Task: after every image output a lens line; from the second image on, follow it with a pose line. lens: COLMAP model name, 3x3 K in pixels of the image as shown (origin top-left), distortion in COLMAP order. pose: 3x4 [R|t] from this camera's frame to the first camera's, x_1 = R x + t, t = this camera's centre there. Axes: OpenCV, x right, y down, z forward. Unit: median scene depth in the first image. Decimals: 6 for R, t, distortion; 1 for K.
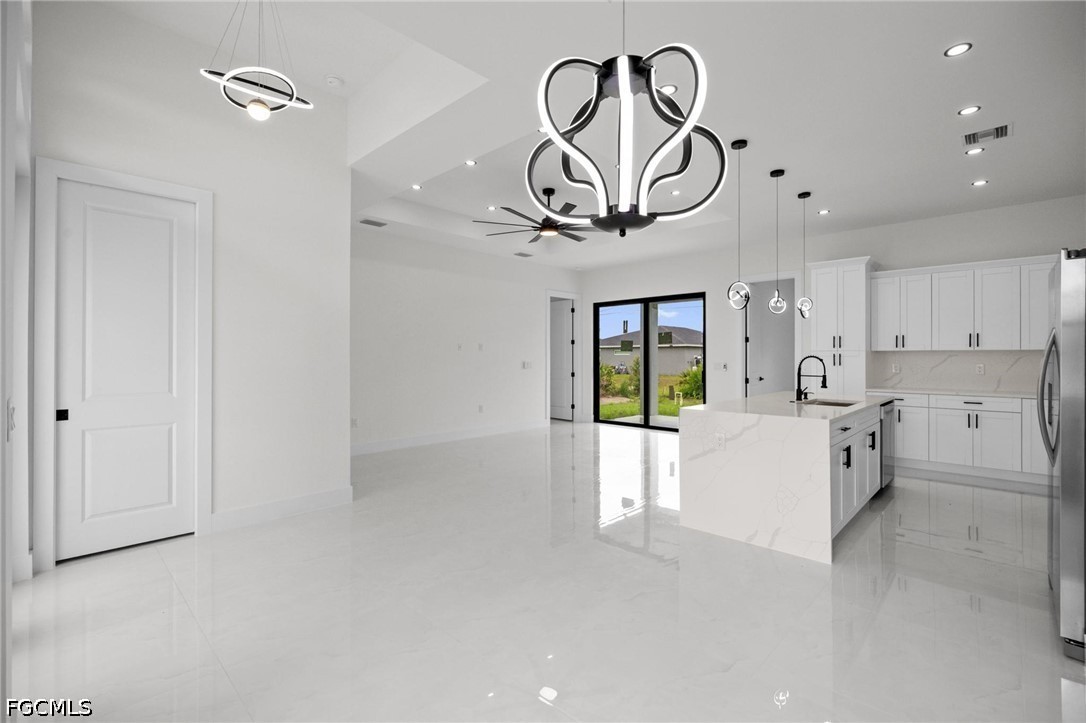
lens RADIAL K [[485.8, 0, 548.4], [0, 485.8, 359.0], [0, 0, 1]] dist [-0.002828, -0.000180]
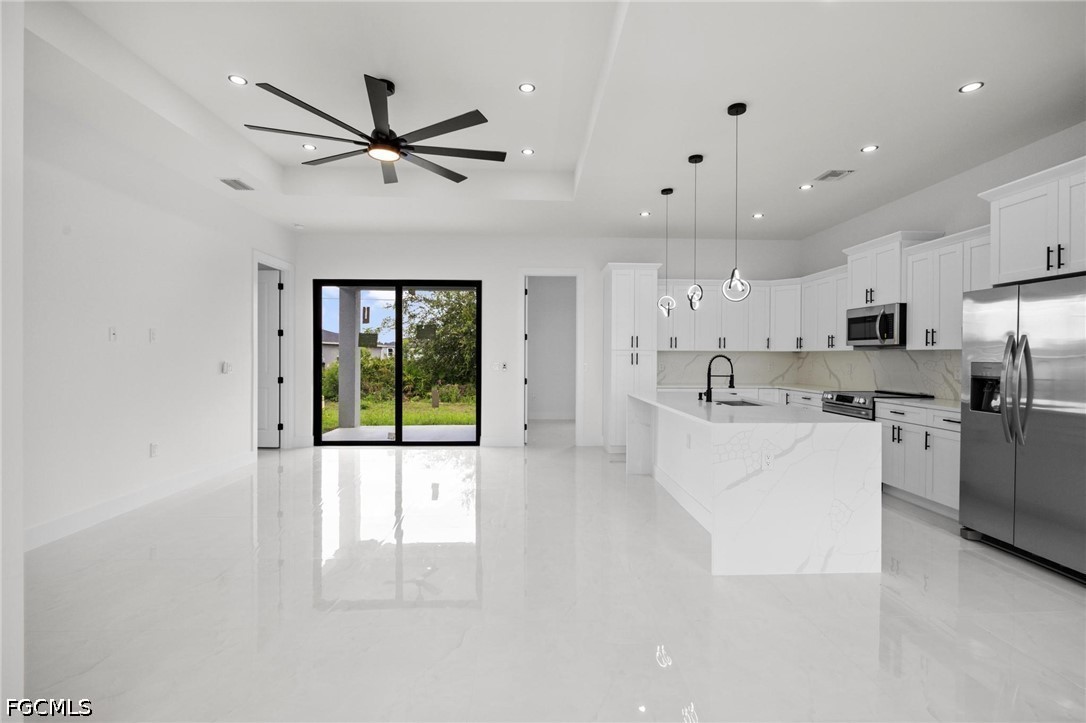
lens RADIAL K [[485.8, 0, 548.4], [0, 485.8, 359.0], [0, 0, 1]] dist [-0.002828, -0.000180]
pose [[0.695512, -0.001702, 0.718512, -0.355449], [-0.001249, 0.999993, 0.003577, -0.002120], [-0.718513, -0.003385, 0.695505, 0.501619]]
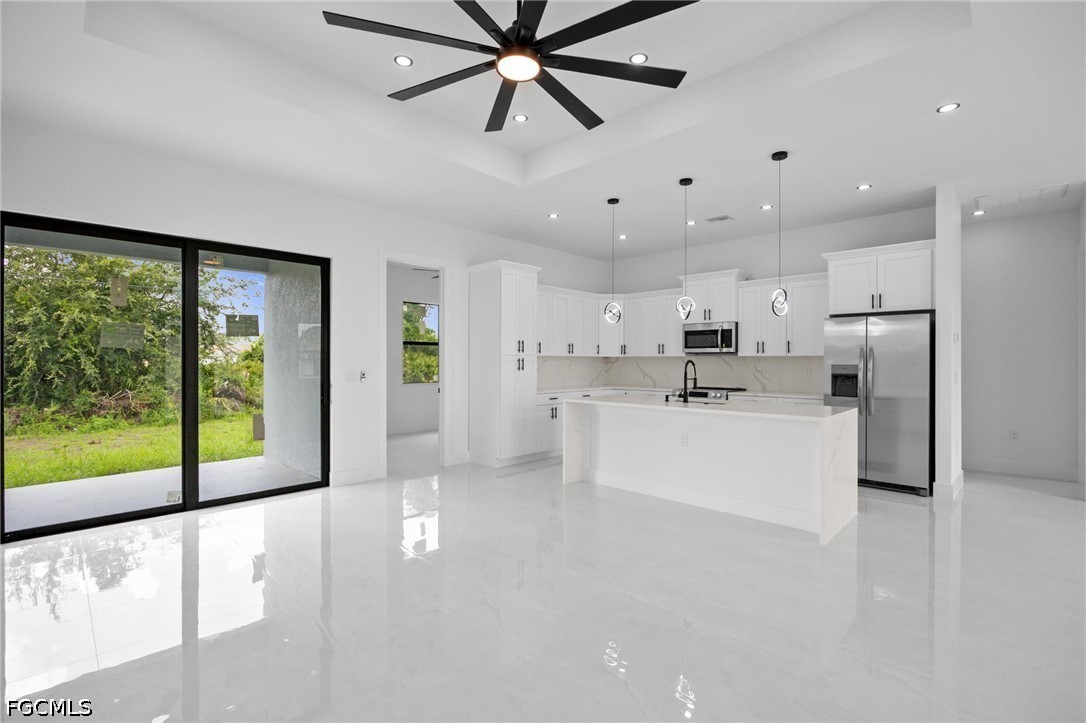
lens RADIAL K [[488.0, 0, 545.3], [0, 488.0, 358.4], [0, 0, 1]] dist [-0.007137, -0.000399]
pose [[0.015252, 0.005020, 0.999871, -0.501340], [0.003605, 0.999981, -0.005076, -0.006632], [-0.999877, 0.003682, 0.015234, 1.157895]]
